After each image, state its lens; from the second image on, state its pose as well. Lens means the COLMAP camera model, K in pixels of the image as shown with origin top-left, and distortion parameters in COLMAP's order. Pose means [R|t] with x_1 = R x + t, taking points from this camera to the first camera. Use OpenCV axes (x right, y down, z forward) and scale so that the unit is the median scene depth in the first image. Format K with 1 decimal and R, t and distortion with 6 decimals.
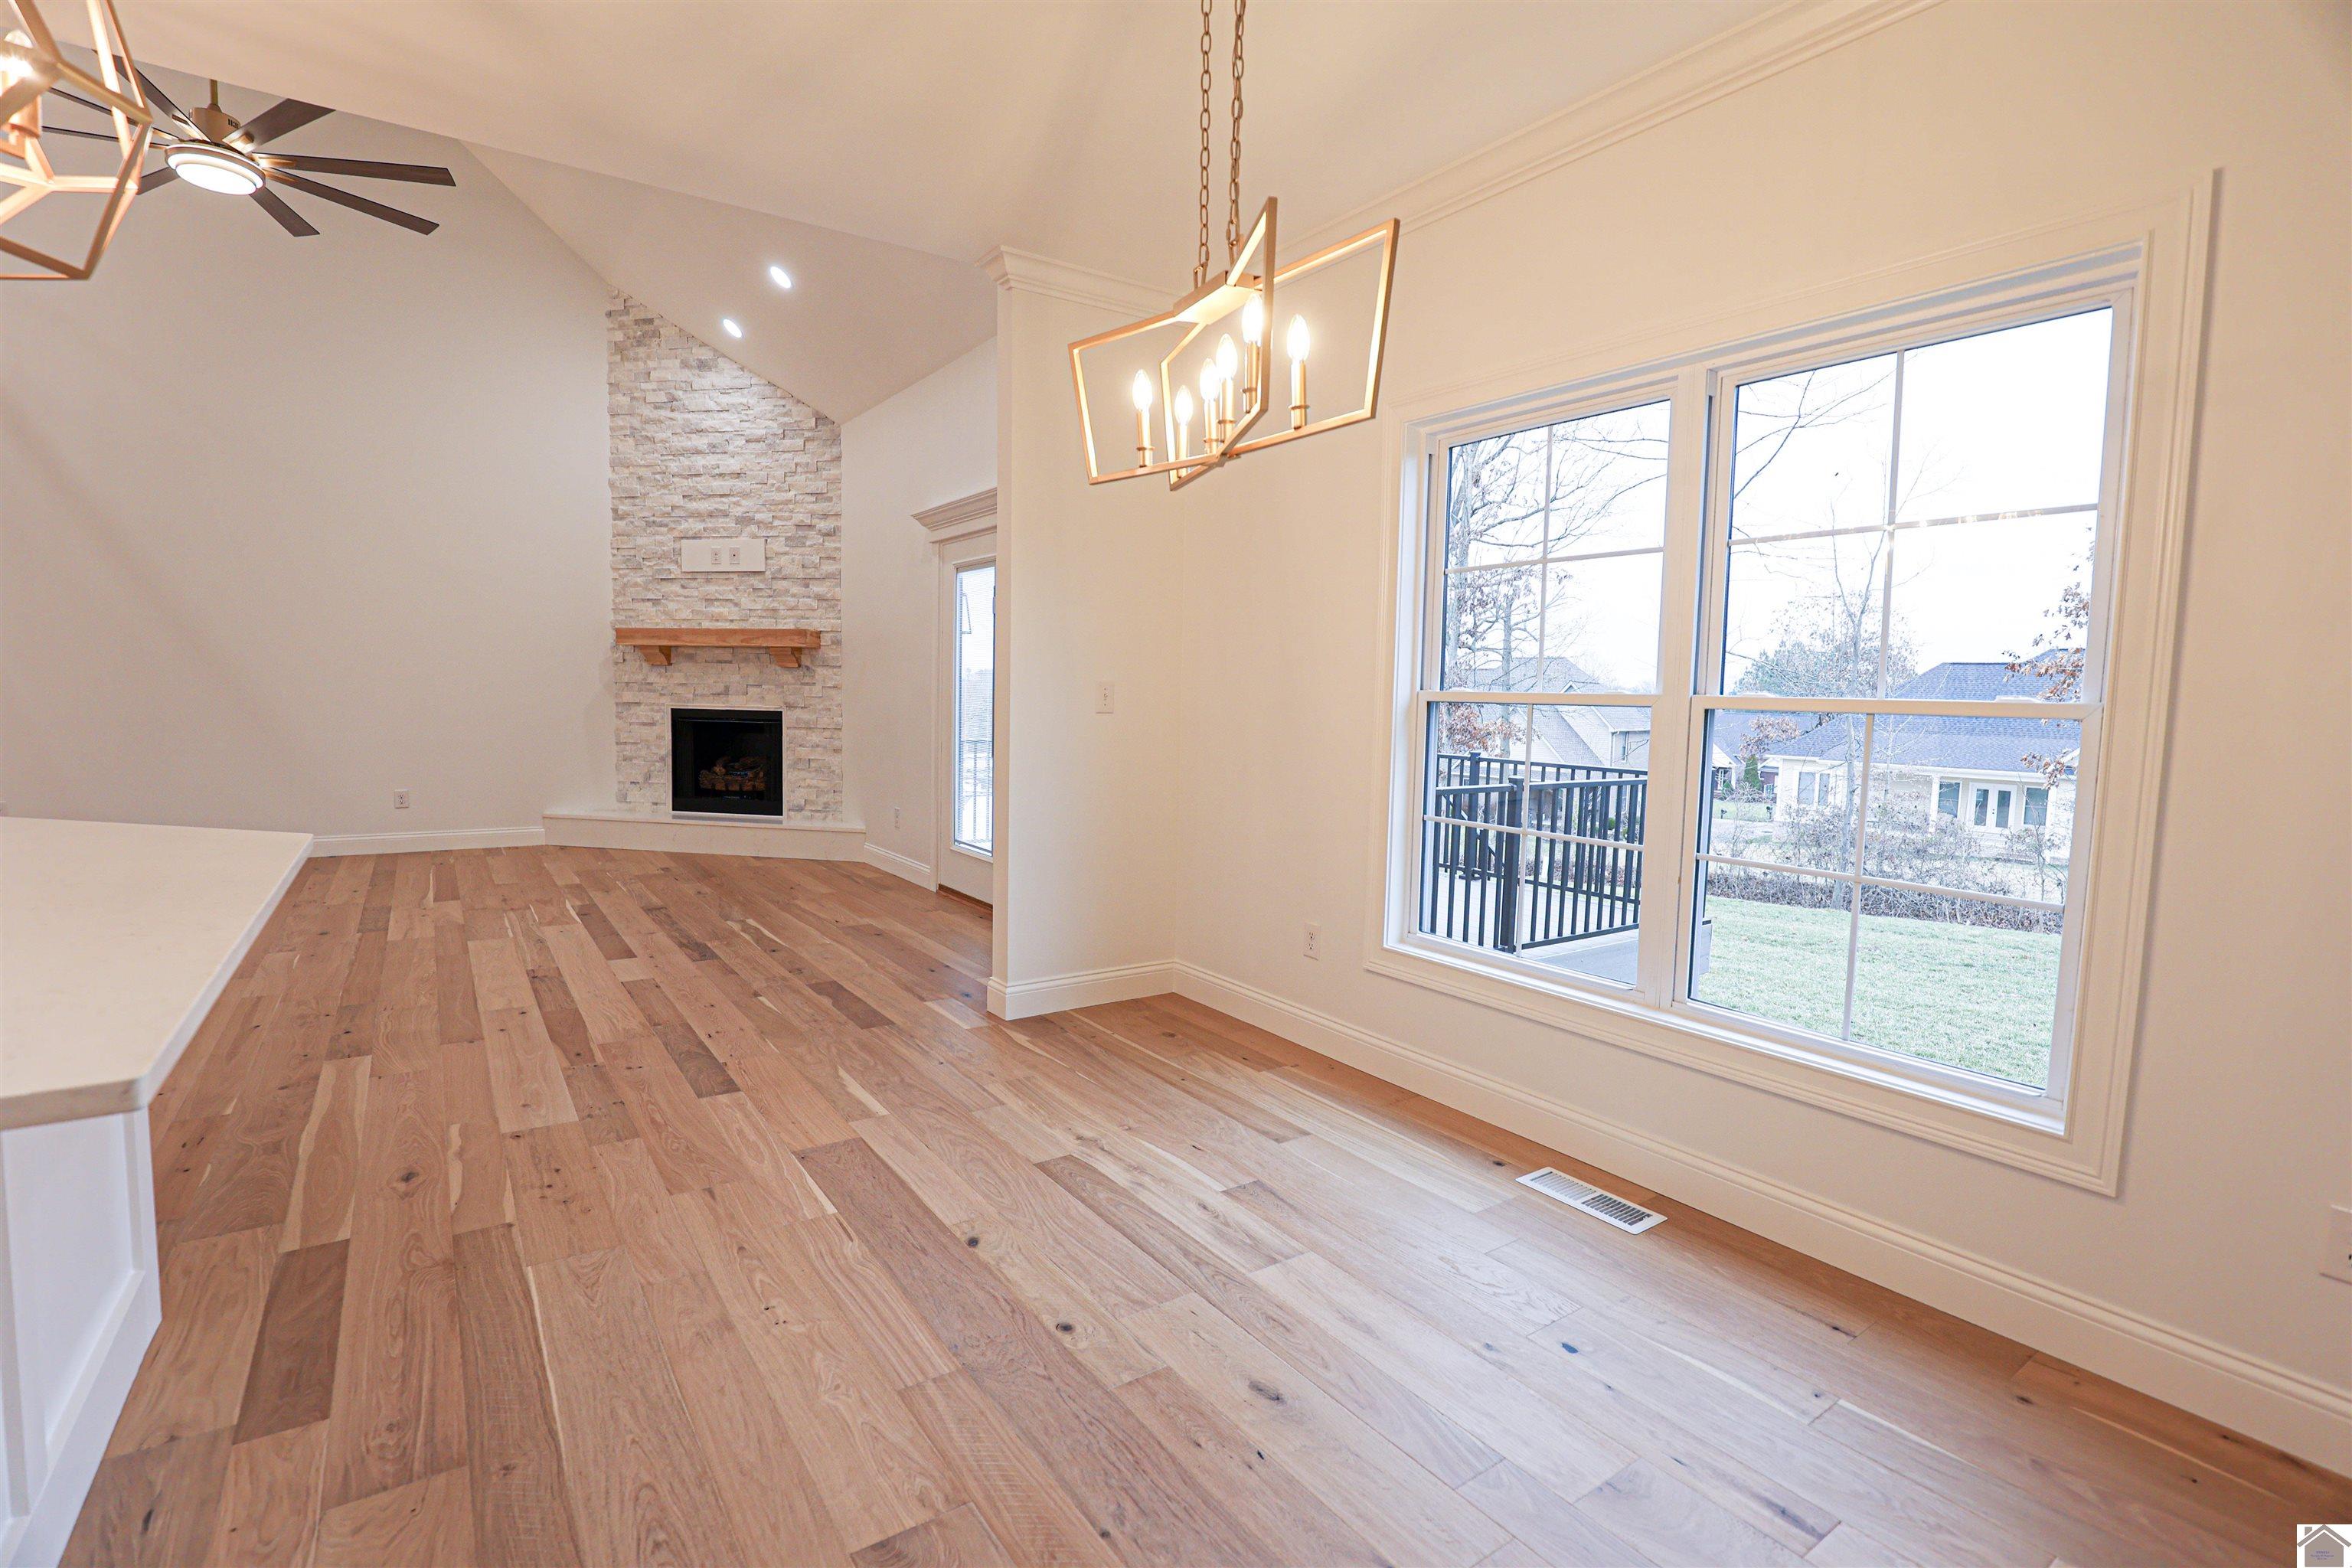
lens RADIAL K [[1084.3, 0, 1171.3], [0, 1084.3, 784.9], [0, 0, 1]] dist [-0.036136, 0.006575]
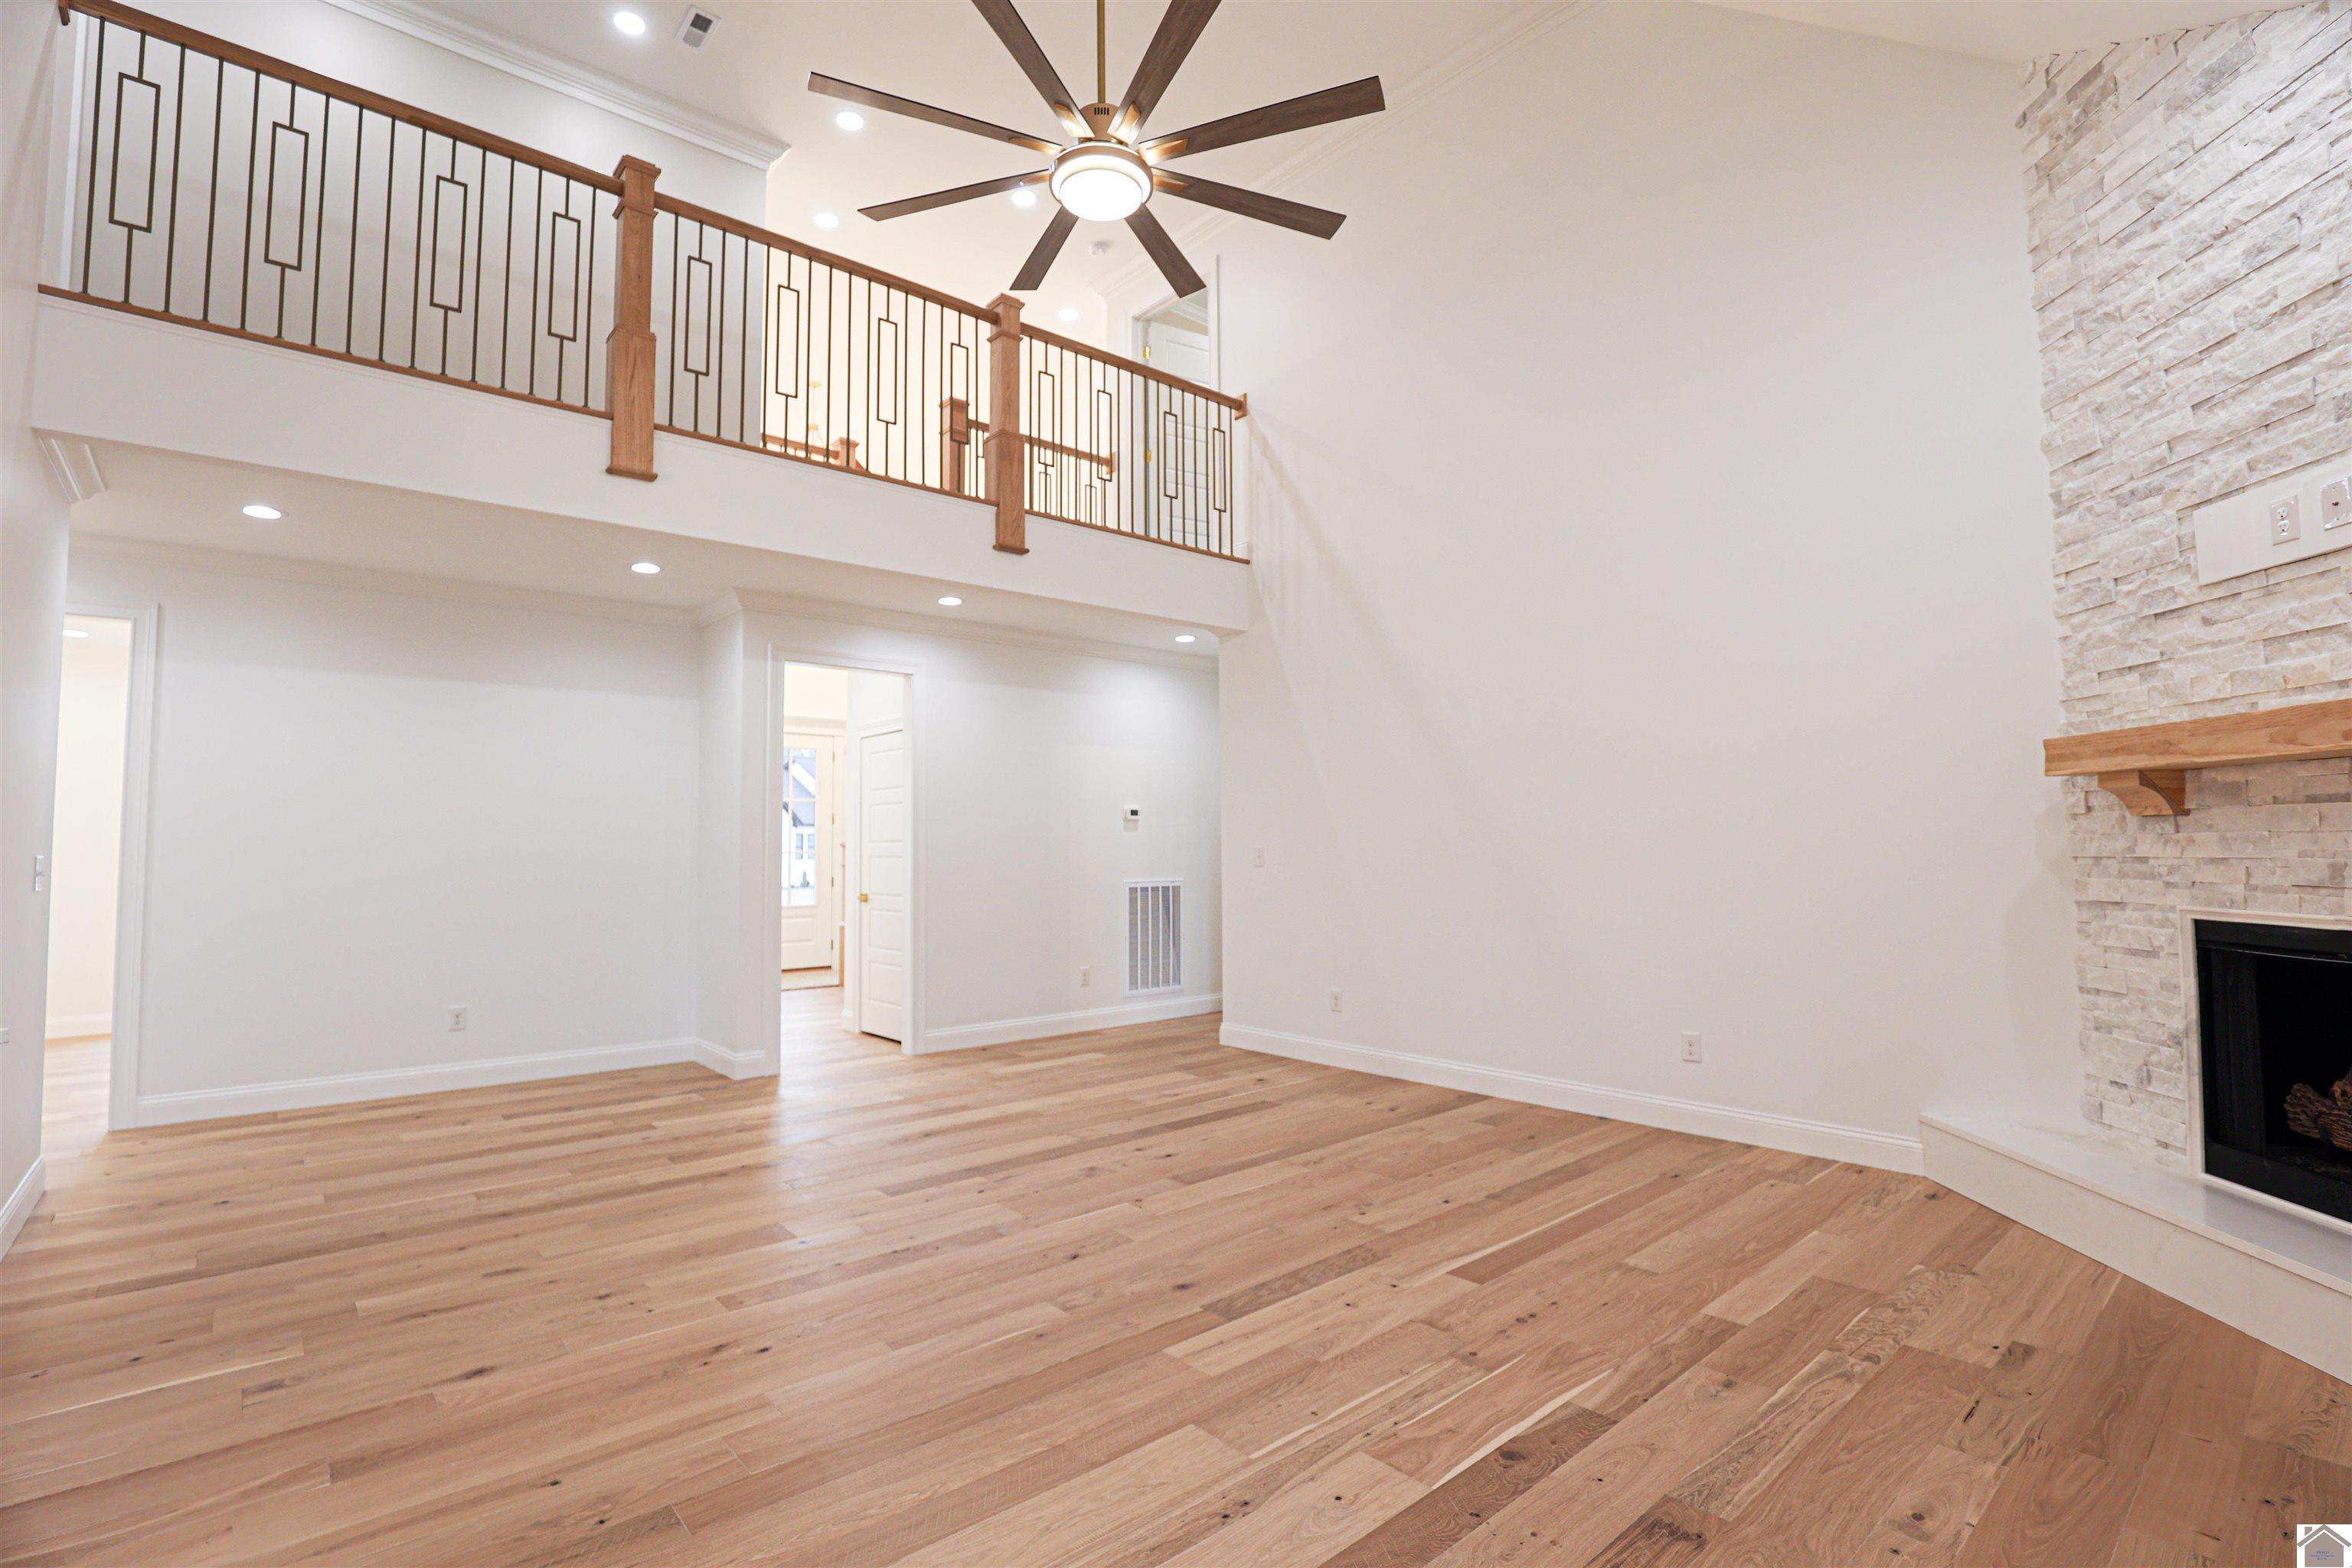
lens RADIAL K [[1084.3, 0, 1171.3], [0, 1084.3, 784.9], [0, 0, 1]] dist [-0.036136, 0.006575]
pose [[0.108289, -0.078287, -0.991032, -0.106535], [-0.076626, 0.993271, -0.086837, -0.058422], [0.991162, 0.085342, 0.101562, 0.580092]]
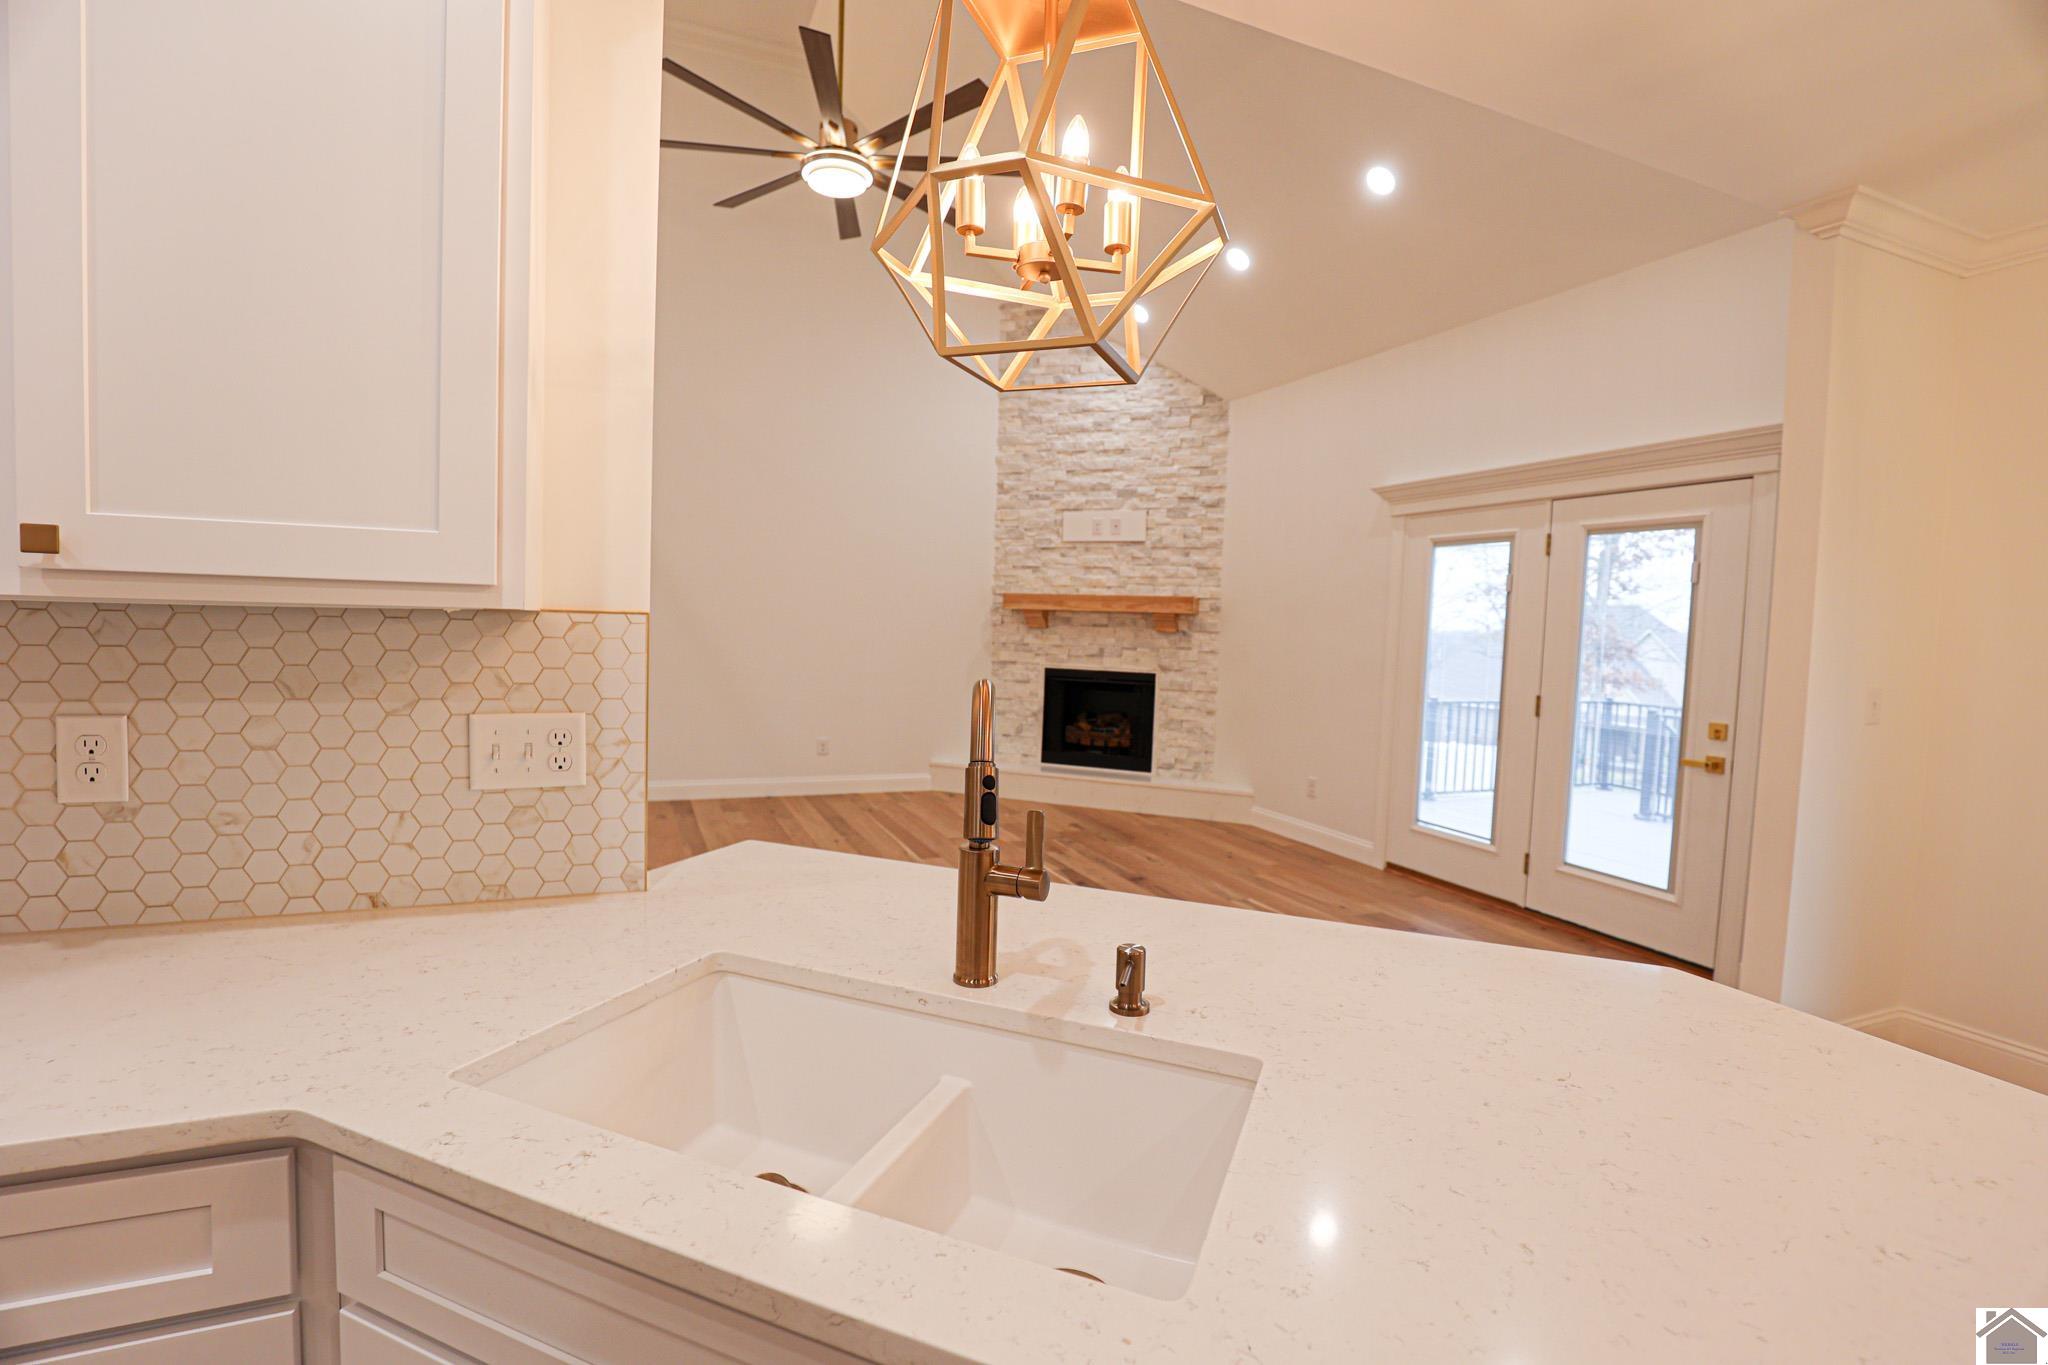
lens RADIAL K [[944.1, 0, 1019.9], [0, 944.1, 683.3], [0, 0, 1]] dist [-0.036136, 0.006575]
pose [[0.977750, 0.023737, -0.208427, -0.298897], [-0.029720, 0.999230, -0.025623, -0.031356], [0.207659, 0.031247, 0.977702, 0.074516]]
